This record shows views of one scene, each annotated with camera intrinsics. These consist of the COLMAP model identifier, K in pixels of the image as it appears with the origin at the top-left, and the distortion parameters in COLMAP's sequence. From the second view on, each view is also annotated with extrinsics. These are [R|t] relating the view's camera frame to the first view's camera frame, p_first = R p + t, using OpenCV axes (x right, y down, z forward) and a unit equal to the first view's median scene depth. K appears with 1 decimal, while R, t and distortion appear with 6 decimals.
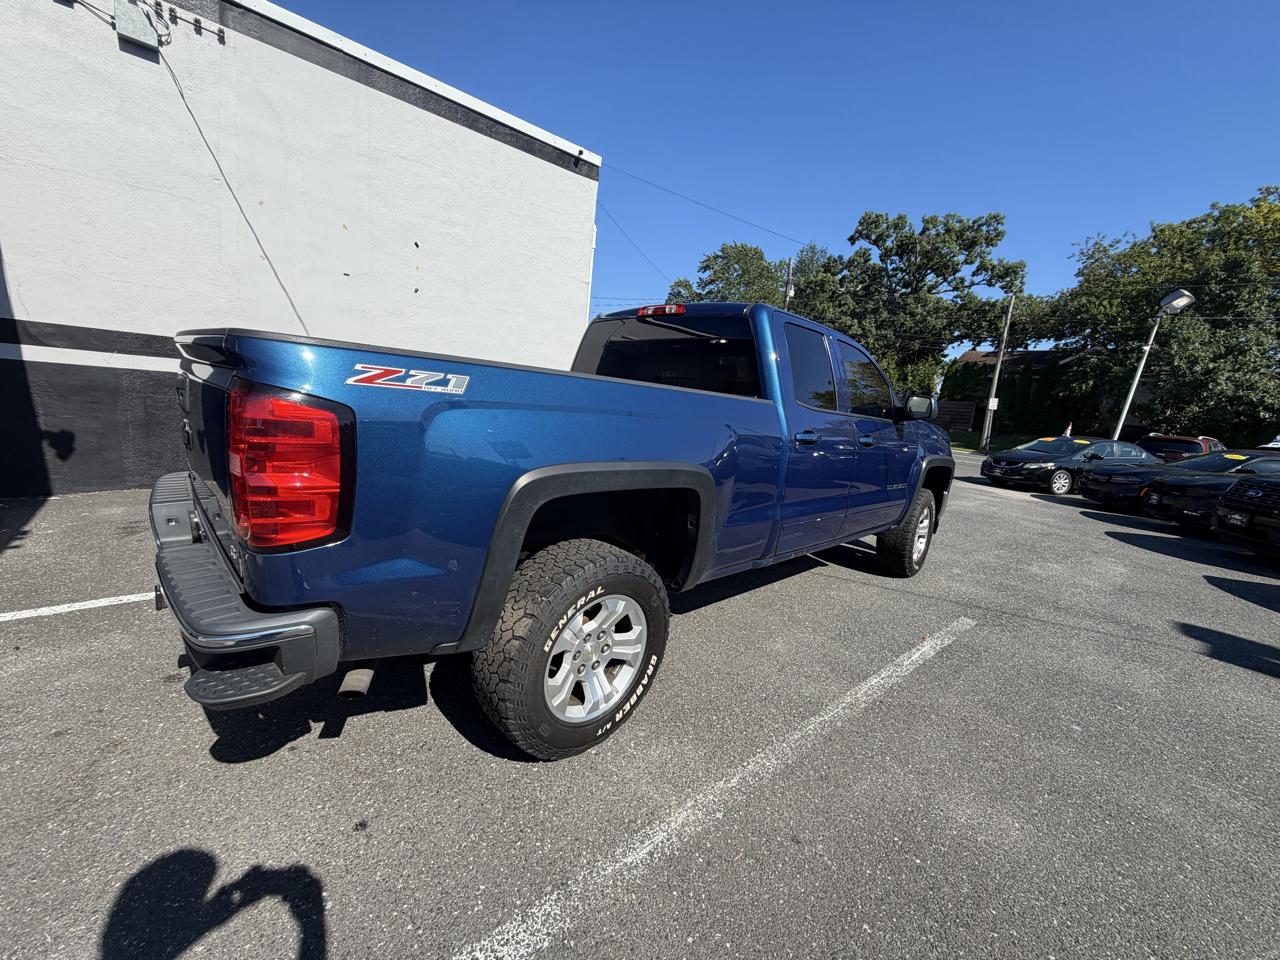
lens RADIAL K [[513.1, 0, 636.0], [0, 513.1, 478.5], [0, 0, 1]] dist [-0.001298, 0.000529]
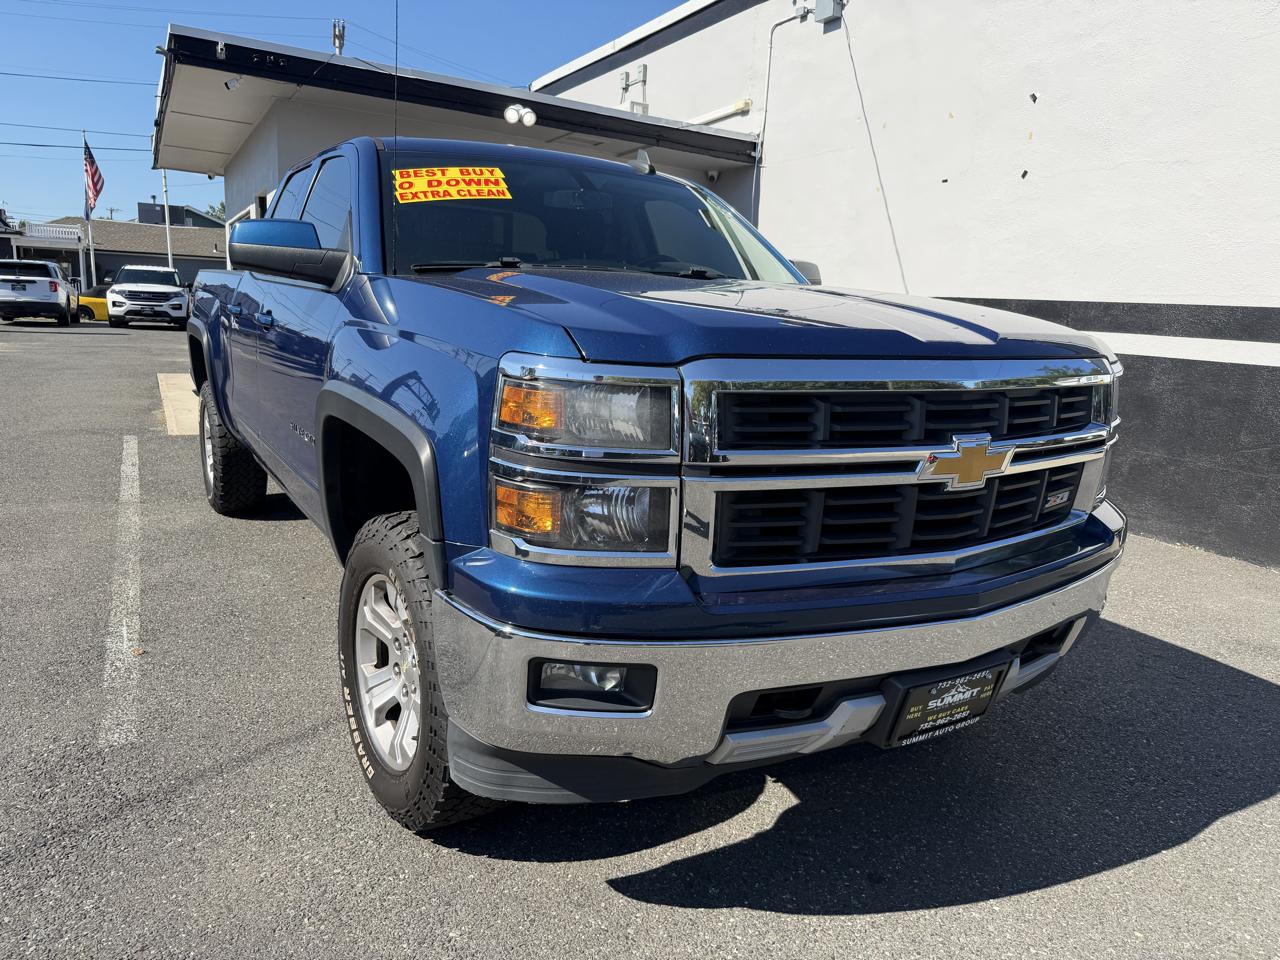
lens RADIAL K [[902.9, 0, 629.9], [0, 902.9, 476.2], [0, 0, 1]] dist [0.018983, -0.023920]
pose [[-0.226806, 0.082394, -0.970449, 0.597591], [-0.219827, 0.966372, 0.133424, -0.056031], [0.948807, 0.243592, -0.201066, 0.712945]]
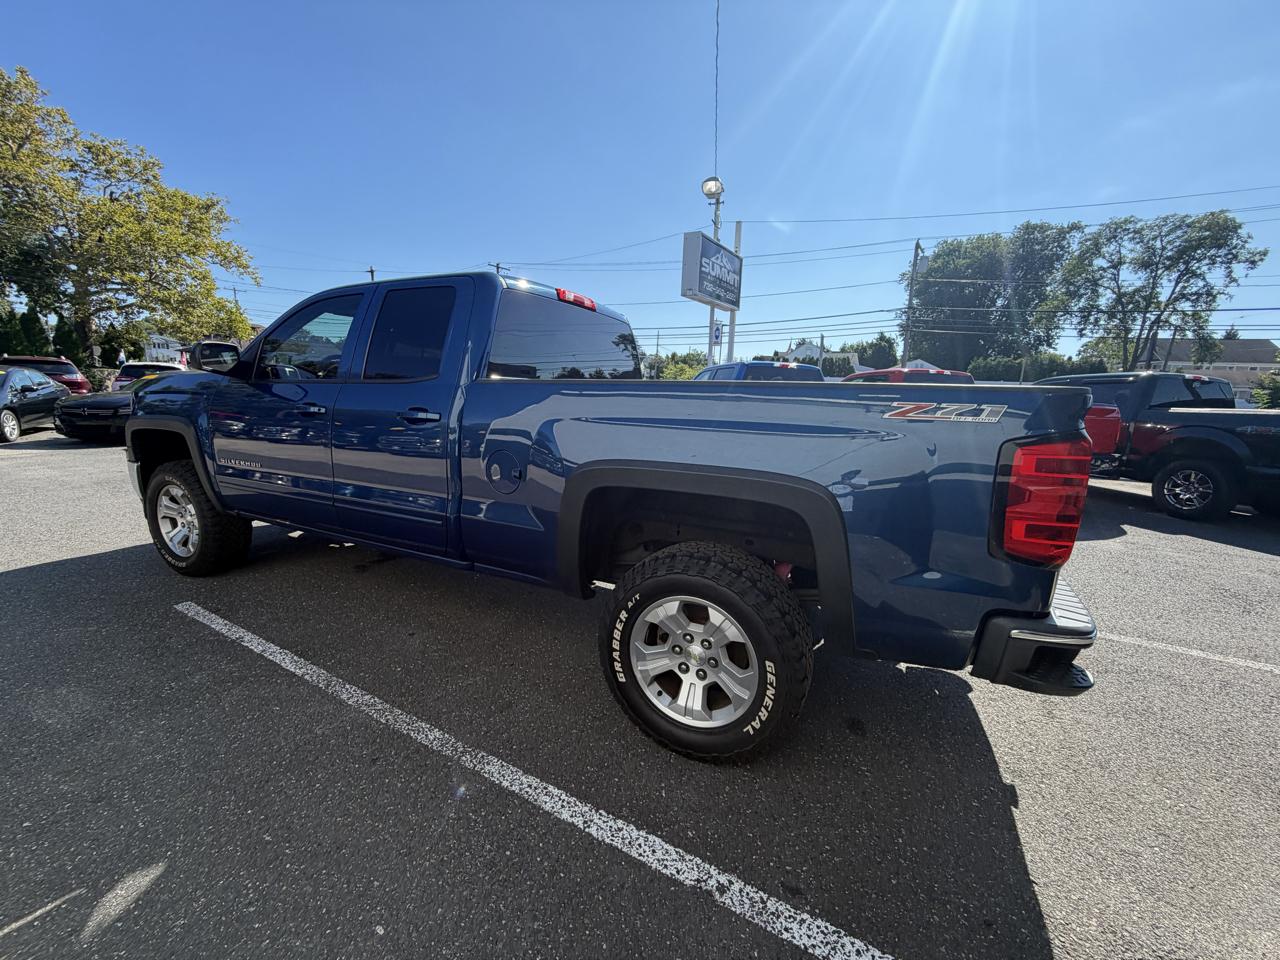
lens RADIAL K [[513.1, 0, 637.1], [0, 513.1, 479.4], [0, 0, 1]] dist [-0.001298, 0.000529]
pose [[-0.332931, -0.265507, 0.904800, -0.387529], [0.082313, 0.947694, 0.308382, -0.122872], [-0.939352, 0.177147, -0.293662, 0.513046]]
